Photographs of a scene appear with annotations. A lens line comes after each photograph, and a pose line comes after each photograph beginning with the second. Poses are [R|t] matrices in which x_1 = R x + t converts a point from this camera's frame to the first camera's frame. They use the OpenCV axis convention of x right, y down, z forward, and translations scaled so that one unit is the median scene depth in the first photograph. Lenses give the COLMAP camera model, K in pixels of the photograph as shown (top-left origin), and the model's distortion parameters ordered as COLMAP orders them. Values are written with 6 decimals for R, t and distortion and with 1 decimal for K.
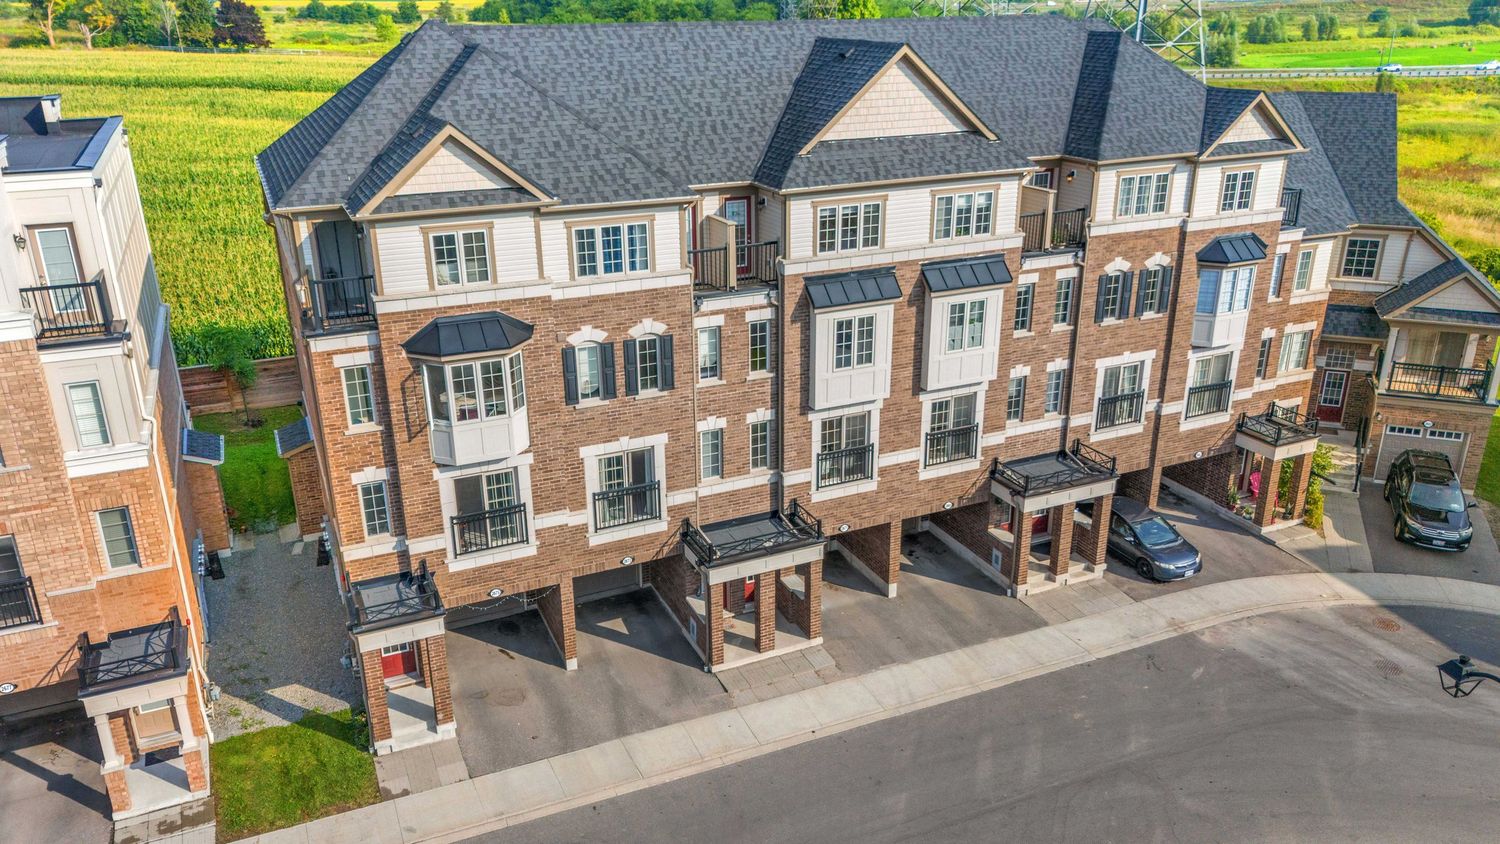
lens RADIAL K [[1108.5, 0, 753.6], [0, 1108.5, 420.4], [0, 0, 1]] dist [0.068355, -0.060543]
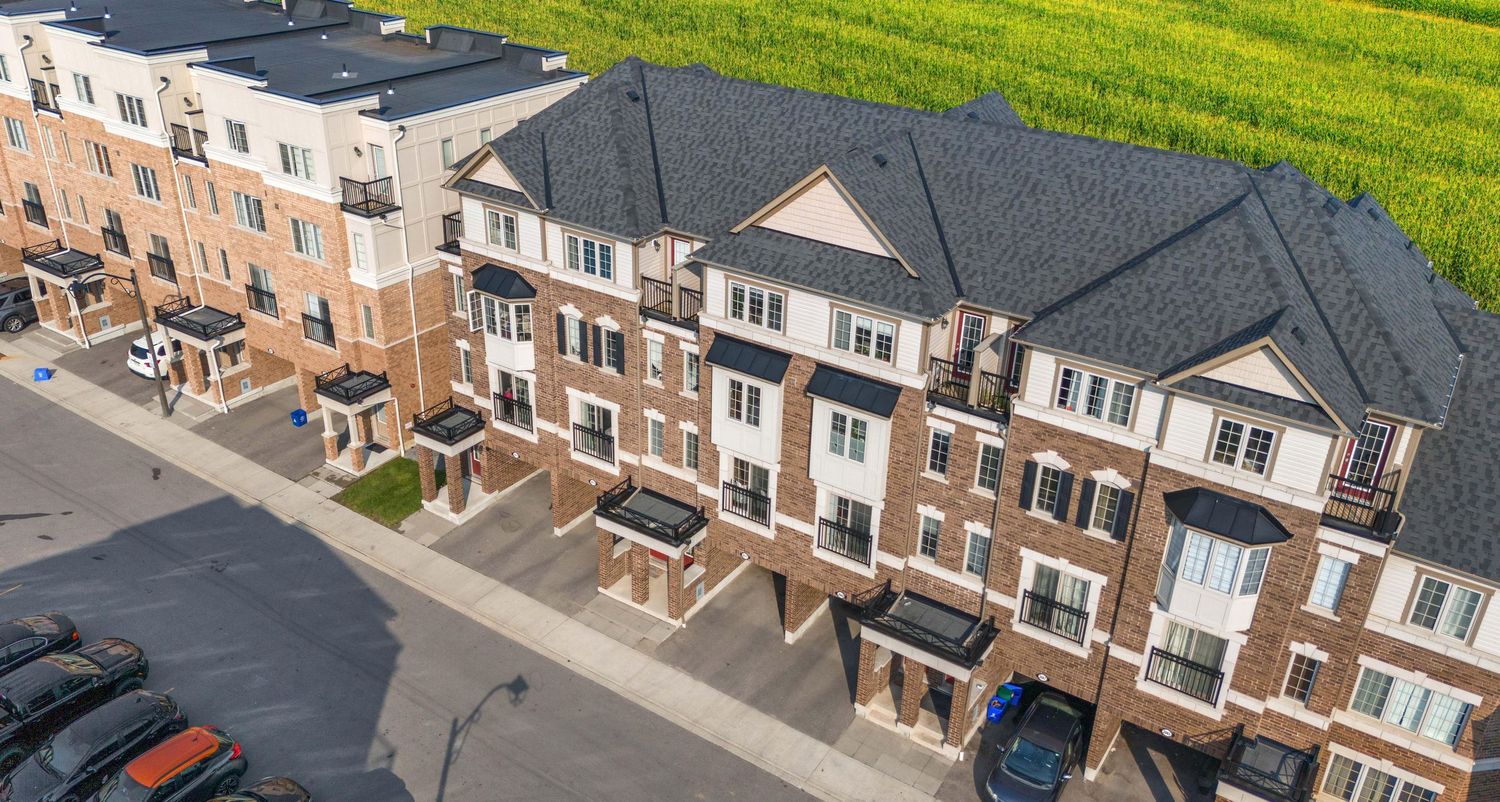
lens RADIAL K [[1167.9, 0, 749.8], [0, 1167.9, 400.0], [0, 0, 1]] dist [0.094128, -0.132924]
pose [[0.524580, 0.404611, -0.749070, 0.978481], [-0.336520, 0.906743, 0.254111, -0.375836], [0.782030, 0.118776, 0.611818, 0.280960]]
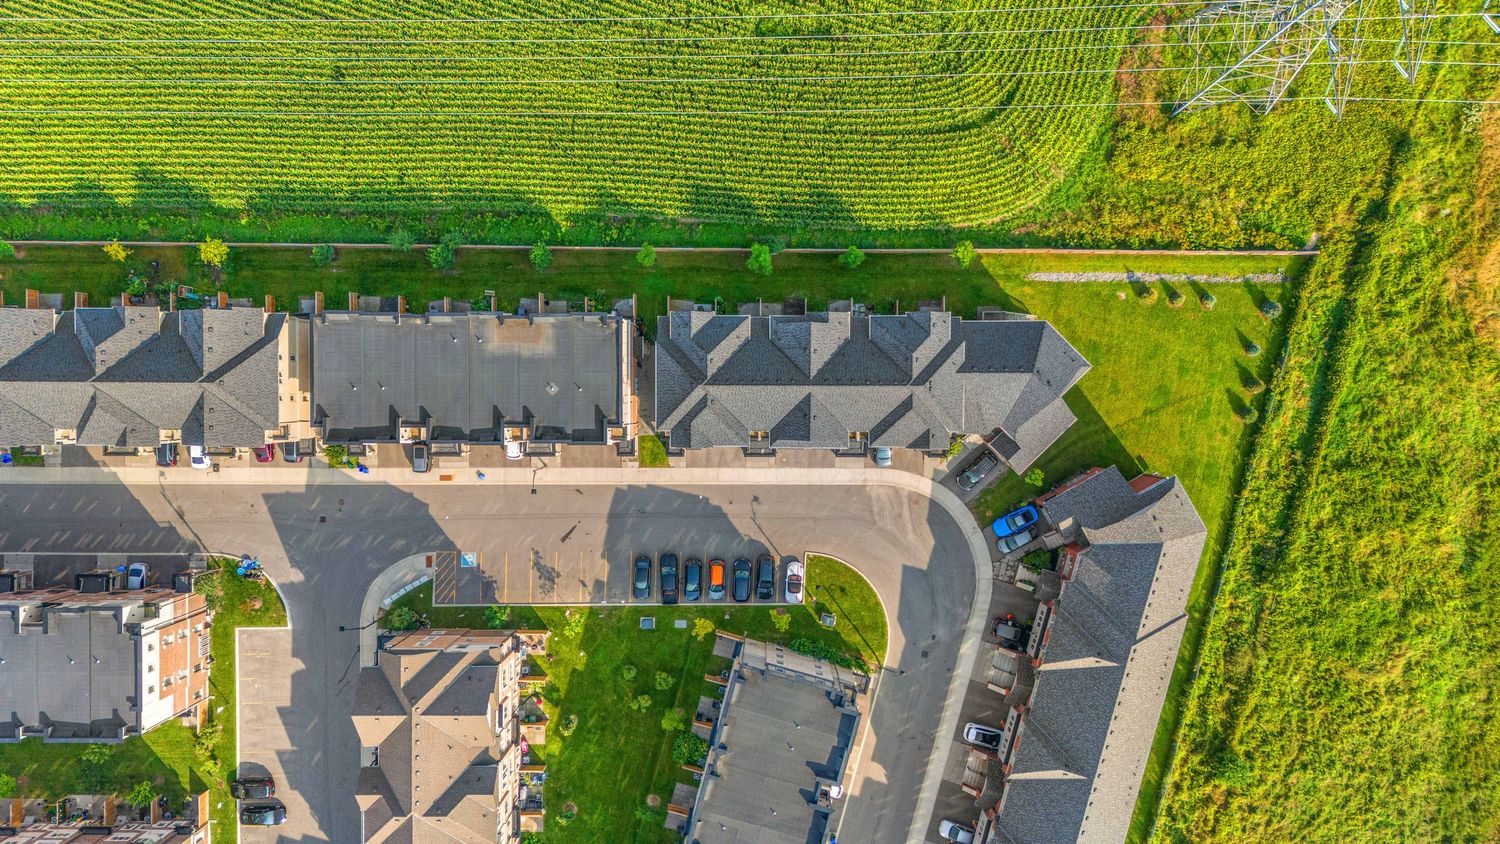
lens RADIAL K [[1075.0, 0, 753.0], [0, 1075.0, 419.8], [0, 0, 1]] dist [0.081477, -0.098247]
pose [[0.905046, 0.425312, -0.000926, -0.064457], [-0.143516, 0.307445, 0.940681, -3.636327], [0.400368, -0.851227, 0.339291, -0.253354]]
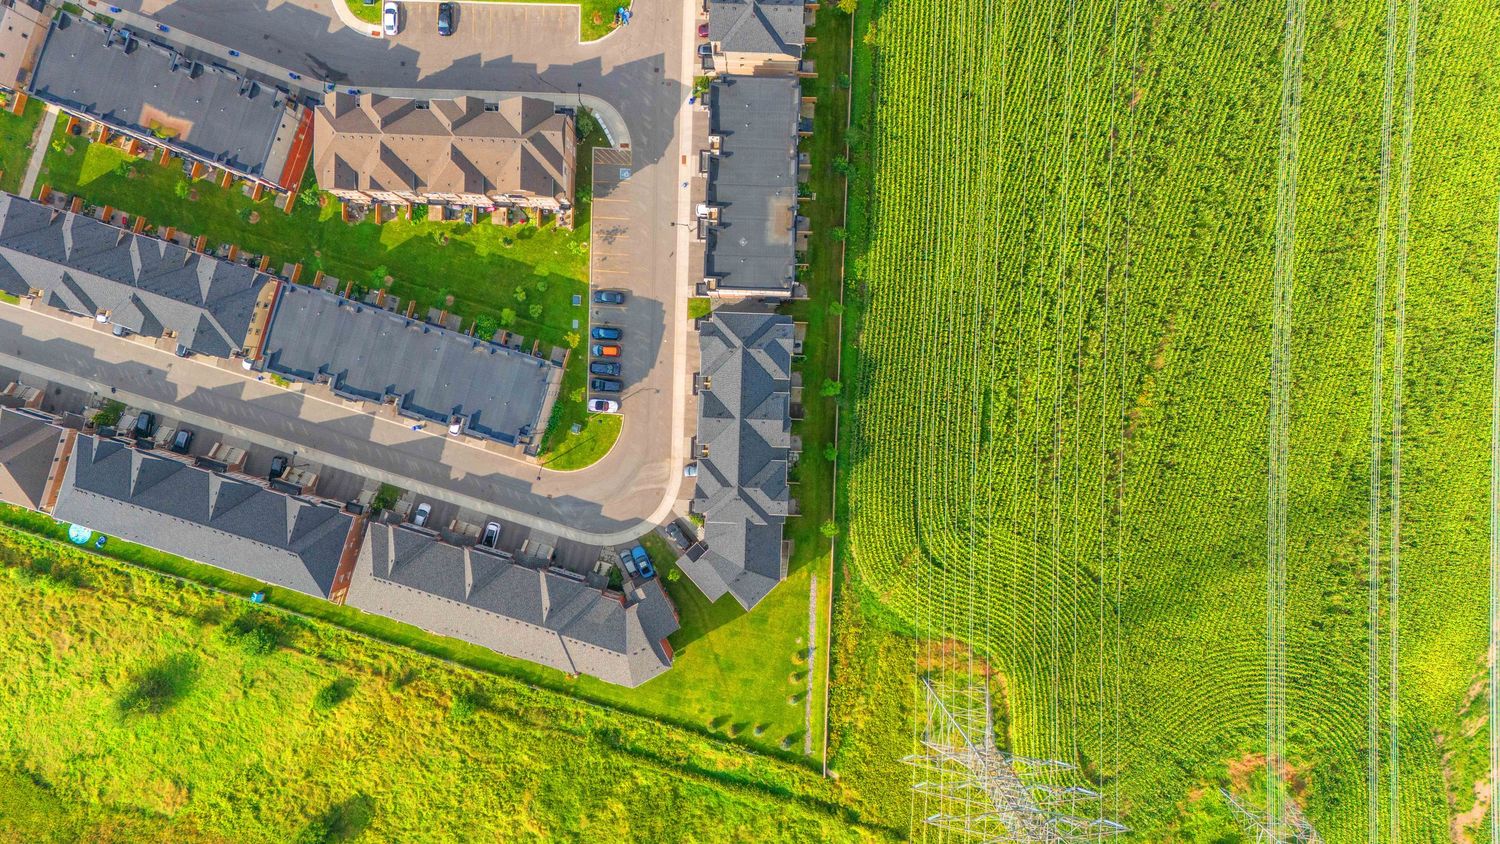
lens RADIAL K [[1044.5, 0, 756.1], [0, 1044.5, 418.0], [0, 0, 1]] dist [0.114627, -0.200871]
pose [[-0.451789, 0.892029, 0.013105, -0.048725], [-0.322566, -0.177031, 0.929845, -5.100800], [0.831768, 0.415866, 0.367719, -0.679549]]
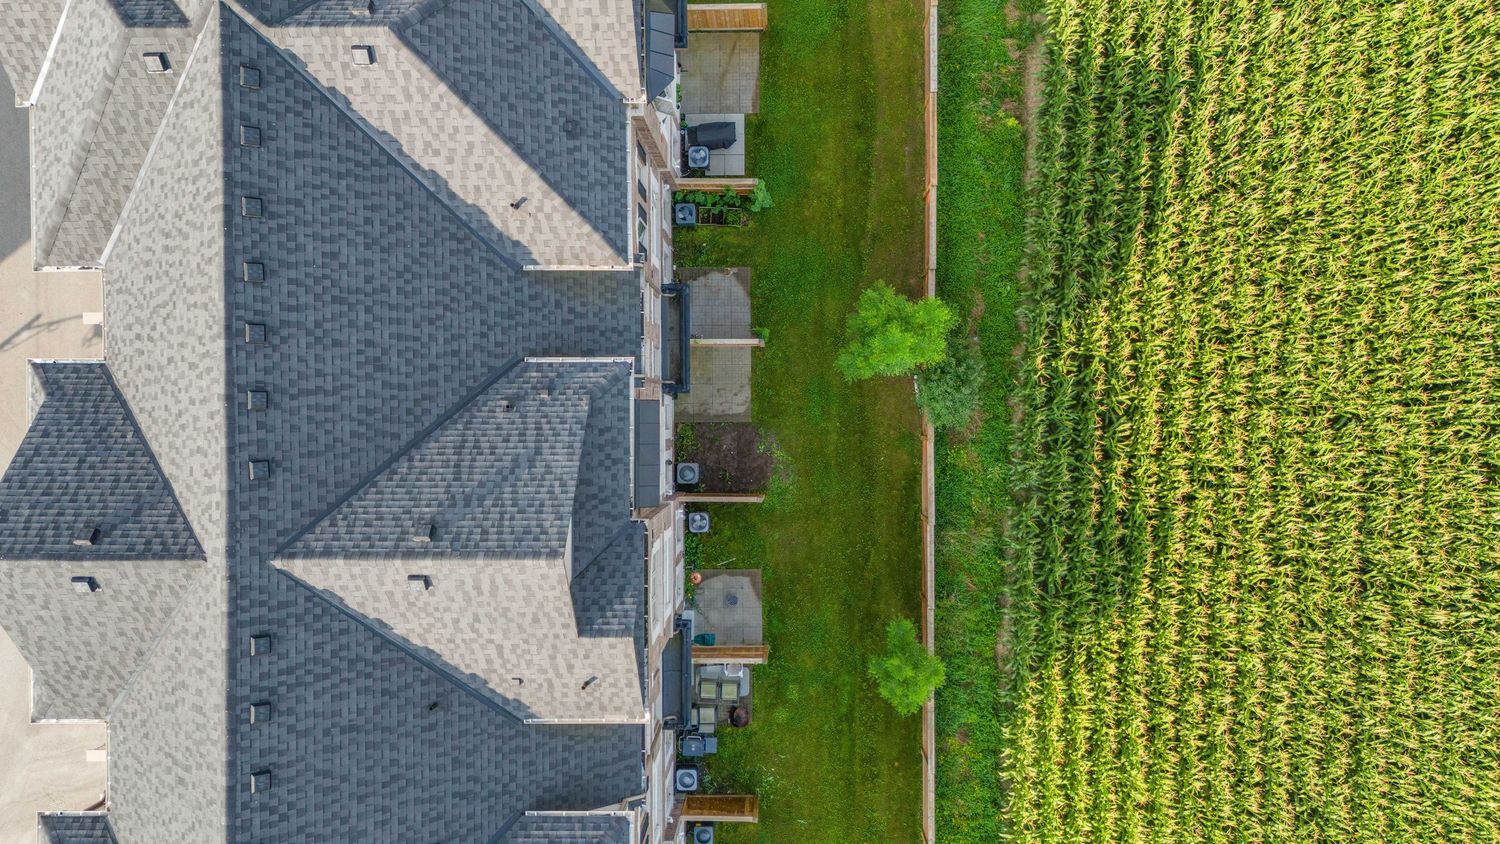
lens RADIAL K [[1108.5, 0, 753.6], [0, 1108.5, 420.4], [0, 0, 1]] dist [0.068355, -0.060543]
pose [[-0.418597, 0.907930, 0.020957, -0.179512], [-0.305927, -0.162698, 0.938050, -1.151088], [0.855094, 0.386253, 0.345866, 1.108737]]
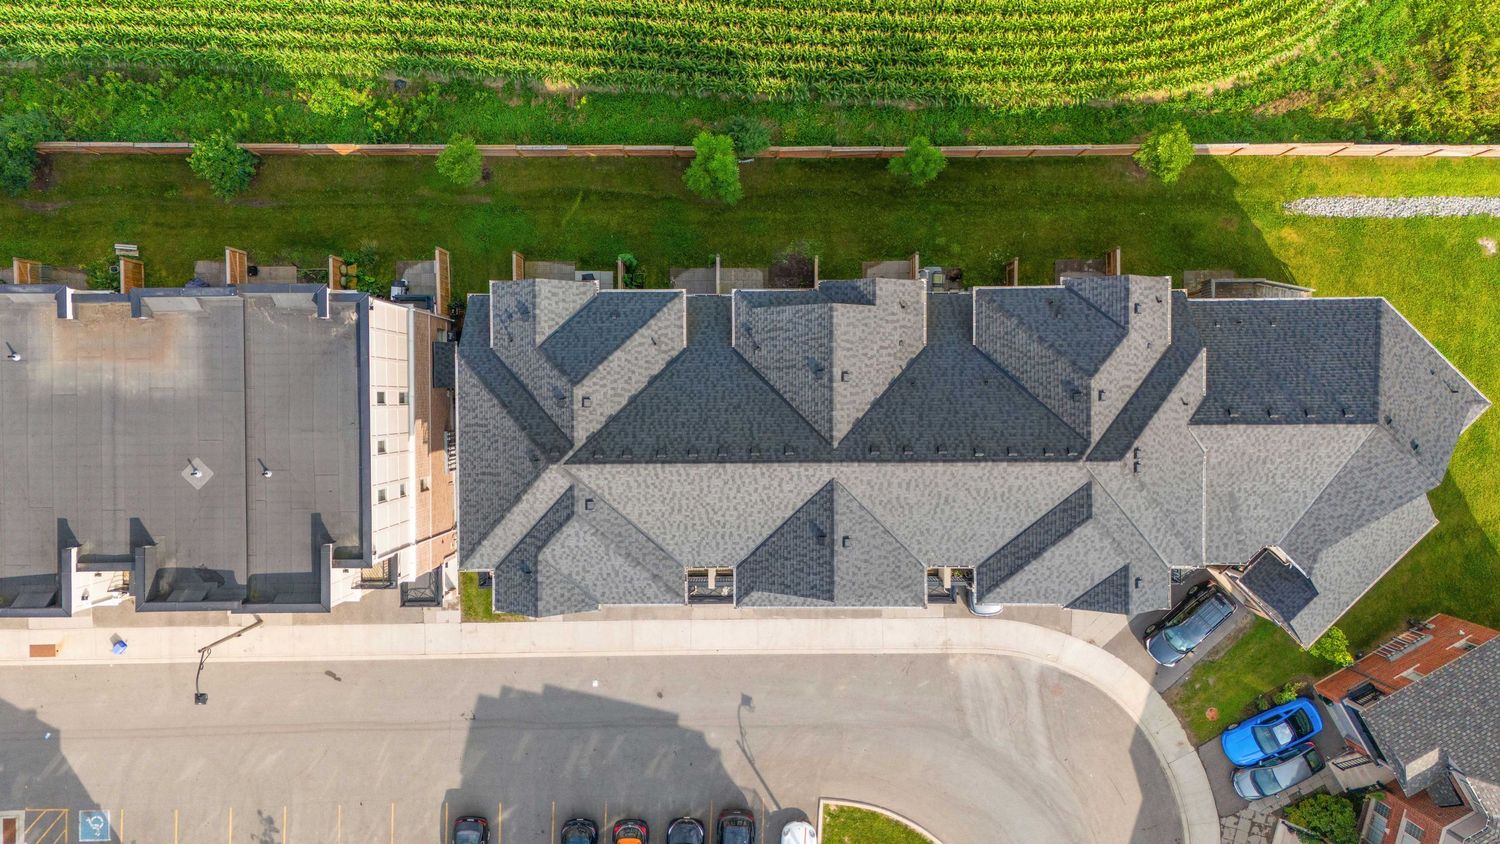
lens RADIAL K [[1149.4, 0, 751.6], [0, 1149.4, 420.9], [0, 0, 1]] dist [0.075481, -0.073211]
pose [[0.908945, 0.416916, -0.000001, -0.065808], [-0.143597, 0.313069, 0.938812, -1.798230], [0.391406, -0.853328, 0.344430, 0.598796]]
